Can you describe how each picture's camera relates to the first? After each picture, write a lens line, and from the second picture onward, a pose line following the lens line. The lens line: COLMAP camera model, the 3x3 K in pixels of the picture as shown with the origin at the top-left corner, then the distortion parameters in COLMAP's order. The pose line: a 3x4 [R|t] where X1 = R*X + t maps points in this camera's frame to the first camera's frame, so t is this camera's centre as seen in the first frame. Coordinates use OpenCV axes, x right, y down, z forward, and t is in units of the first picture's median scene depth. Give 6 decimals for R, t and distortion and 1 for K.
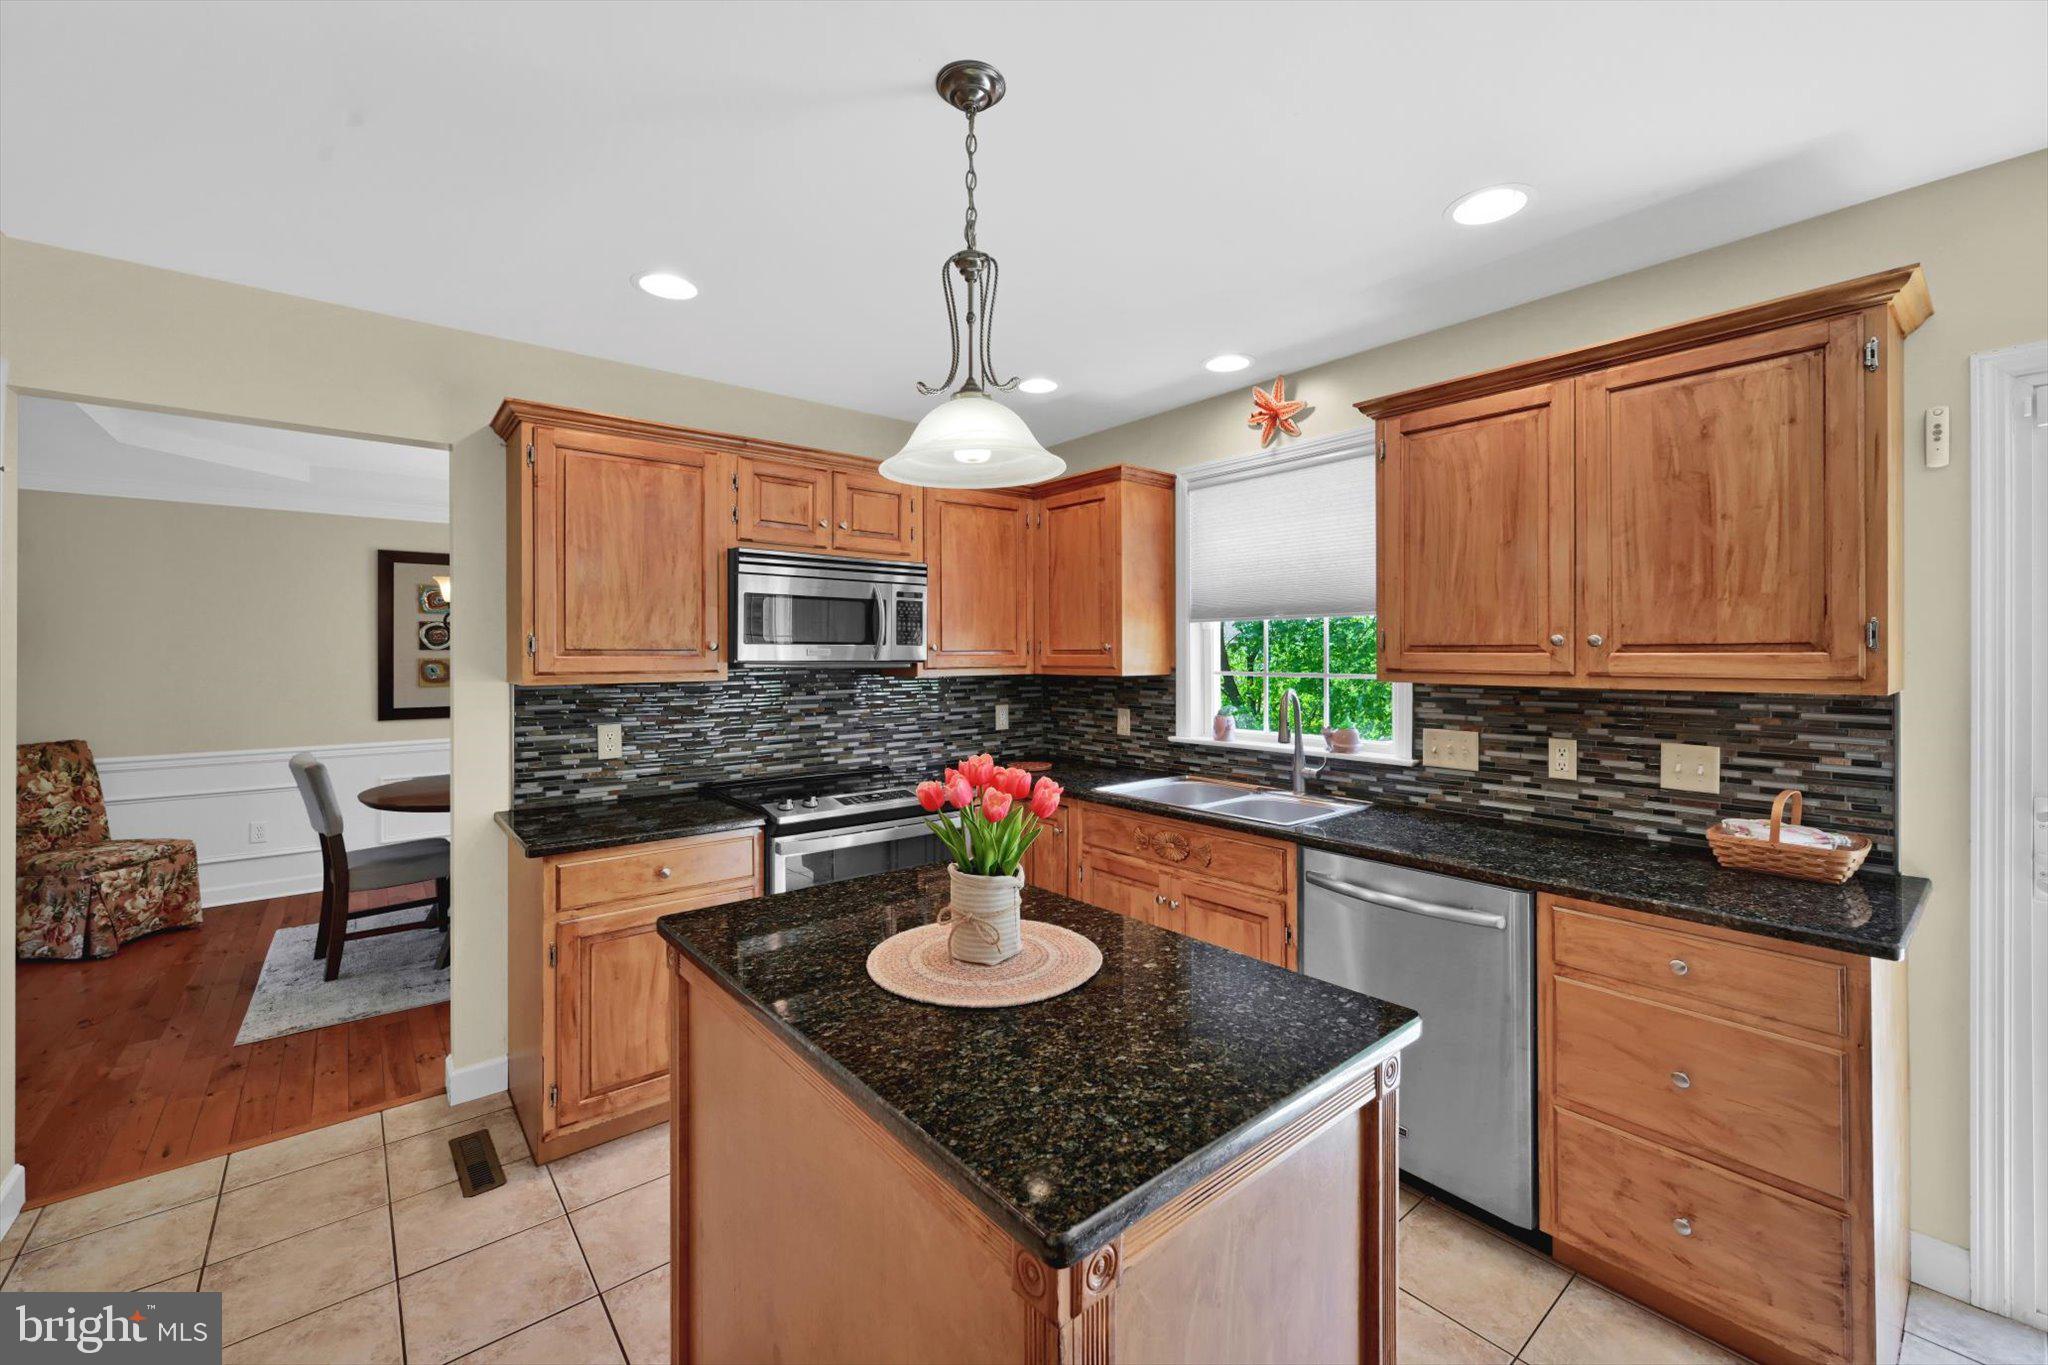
lens RADIAL K [[821.6, 0, 1010.2], [0, 821.6, 650.2], [0, 0, 1]] dist [0.000090, -0.000568]
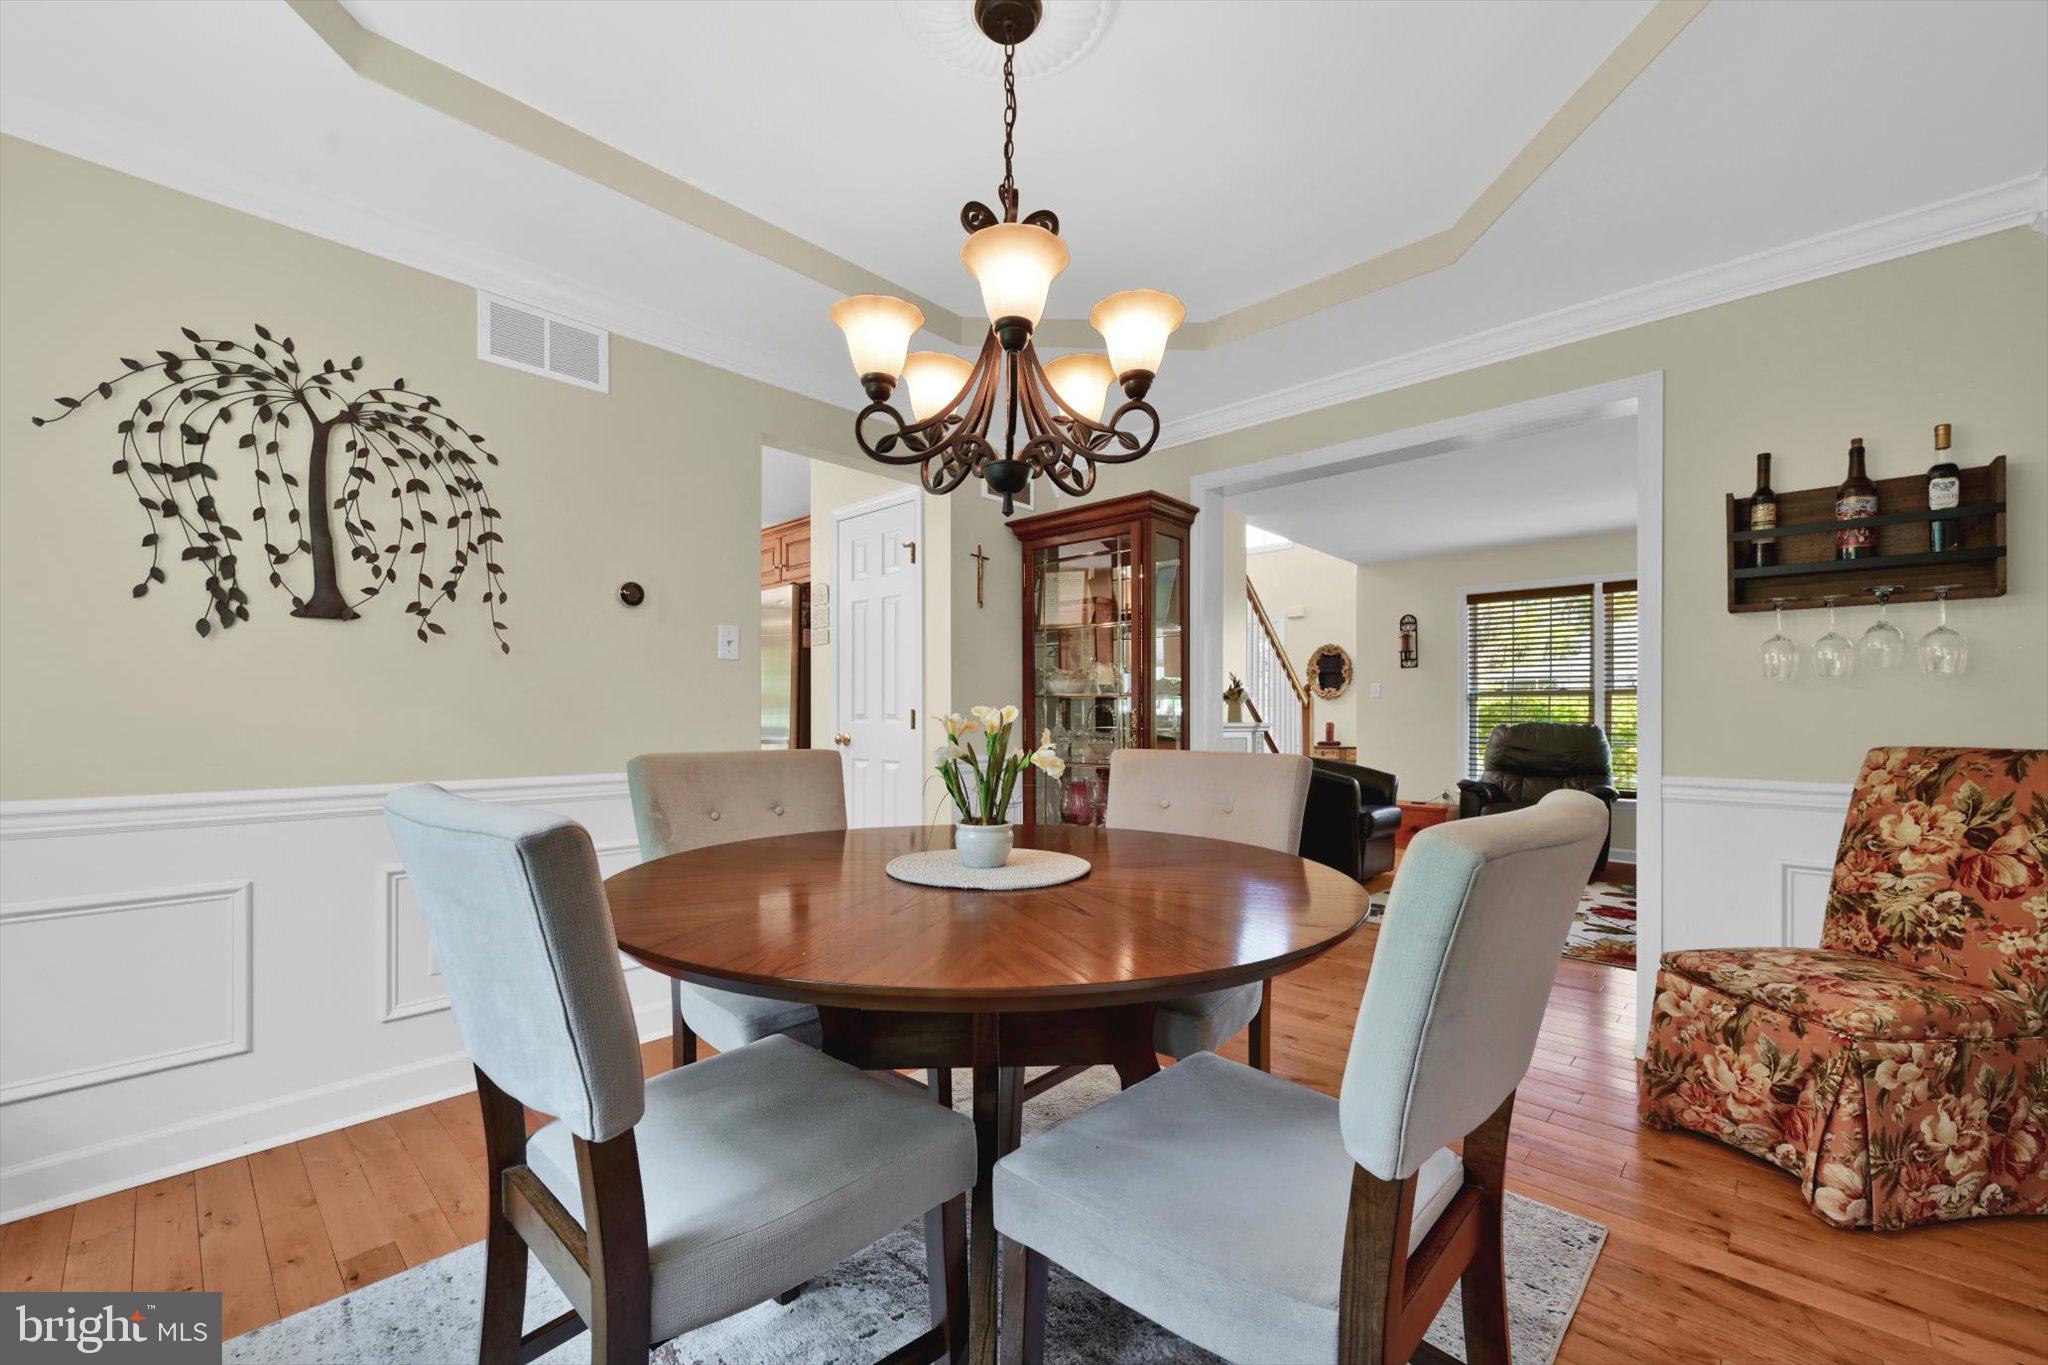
lens RADIAL K [[821.6, 0, 1012.7], [0, 821.6, 709.1], [0, 0, 1]] dist [0.000090, -0.000568]
pose [[-0.991501, 0.000512, -0.130100, -0.554930], [0.001600, 0.999965, -0.008257, 0.091560], [0.130091, -0.008395, -0.991466, 1.363337]]
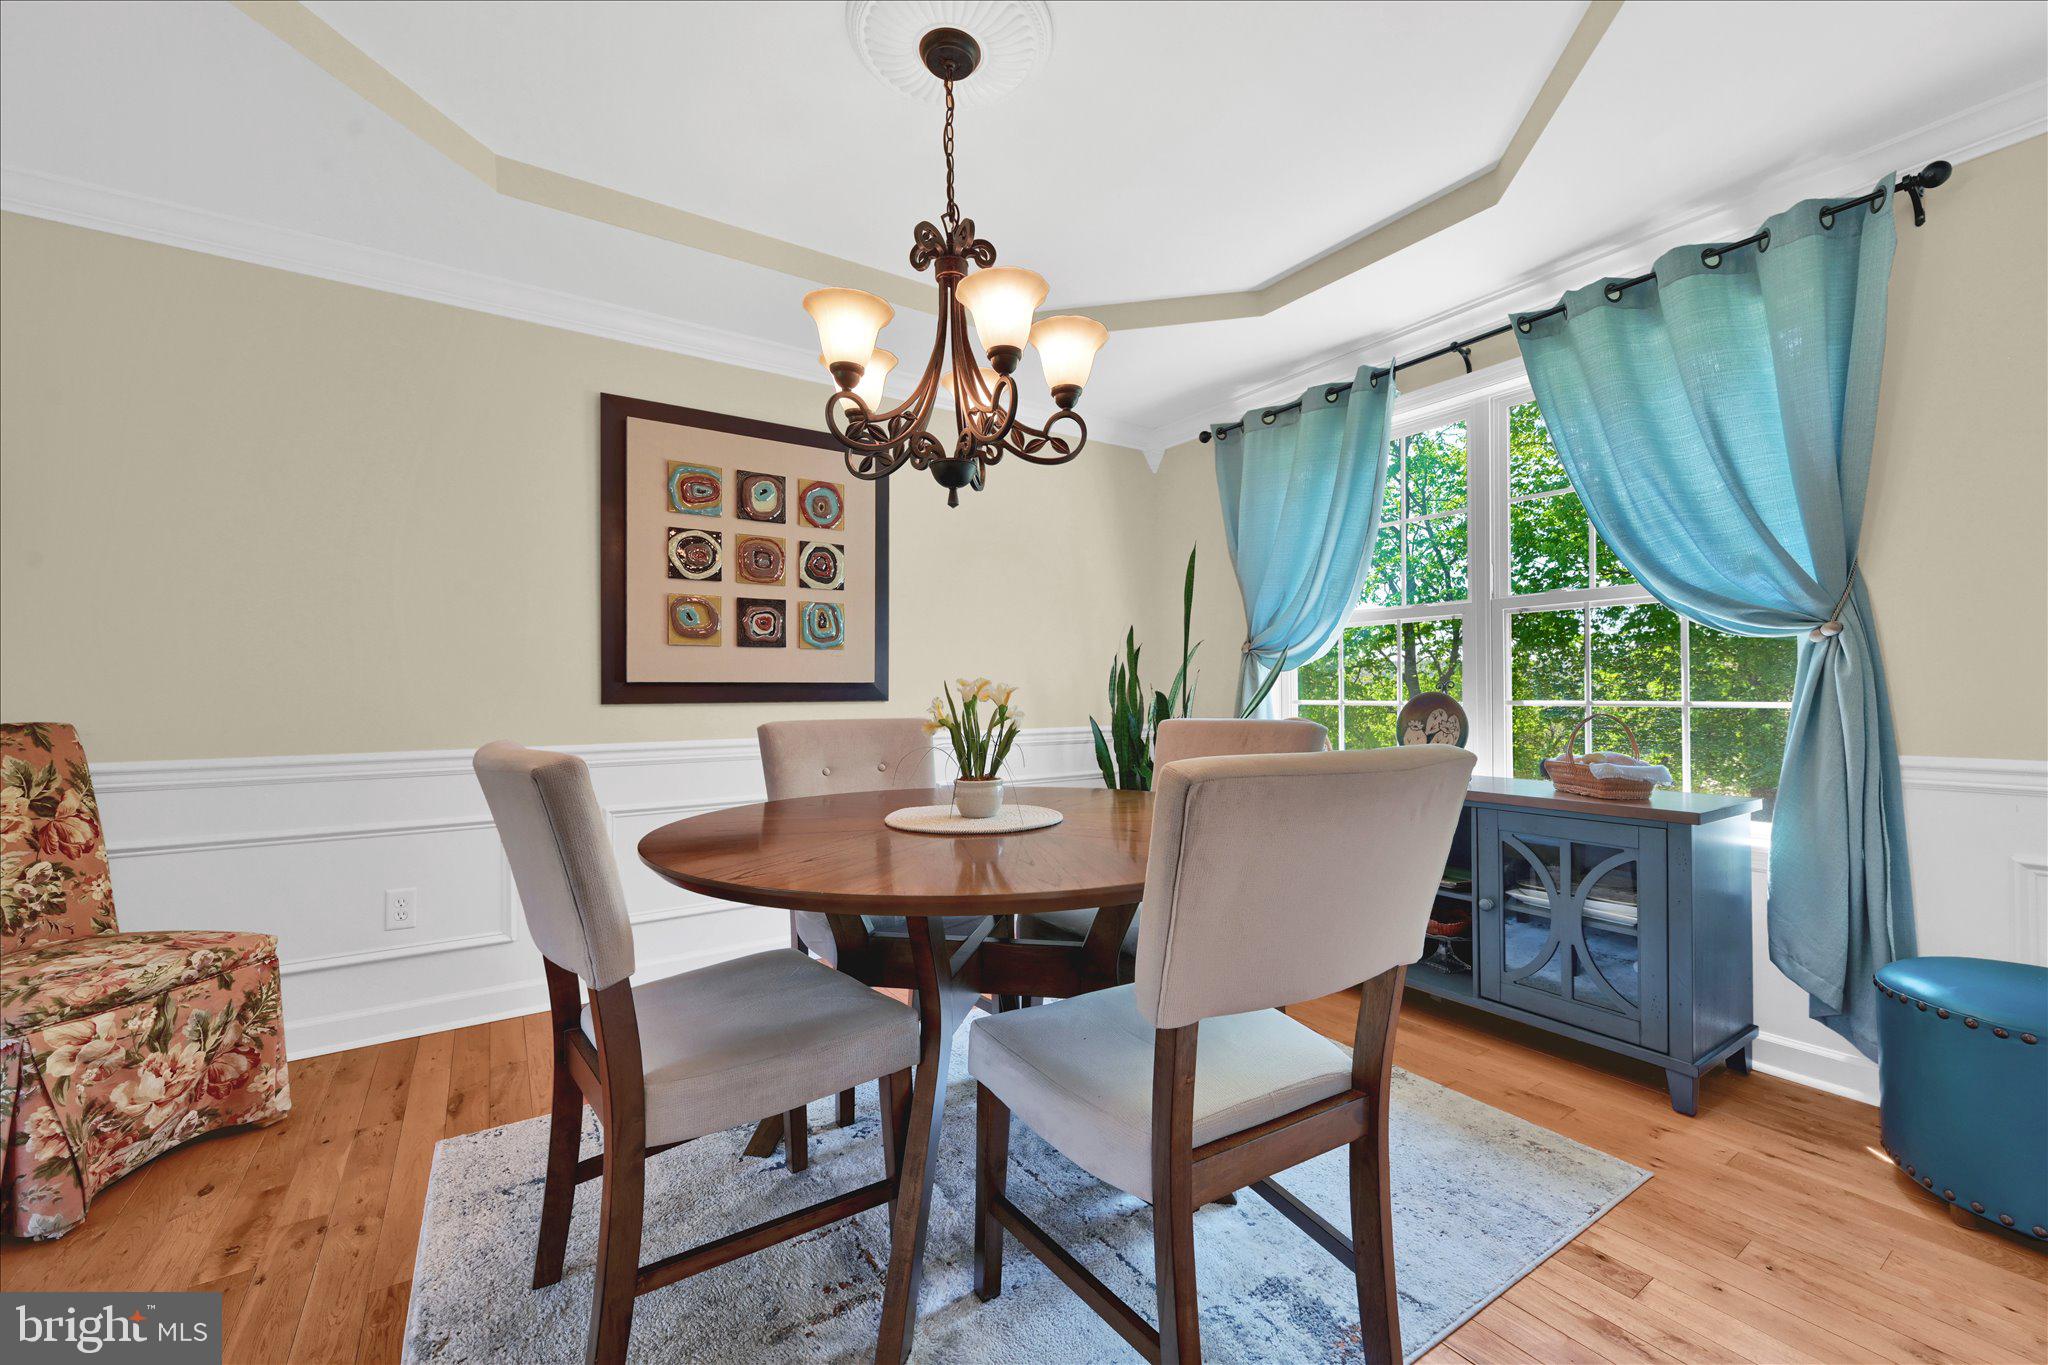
lens RADIAL K [[821.6, 0, 1018.0], [0, 821.6, 691.7], [0, 0, 1]] dist [0.000090, -0.000568]
pose [[0.995039, -0.003330, -0.099432, -0.530515], [0.003316, 0.999994, -0.000307, 0.094312], [0.099433, -0.000025, 0.995044, 0.583731]]
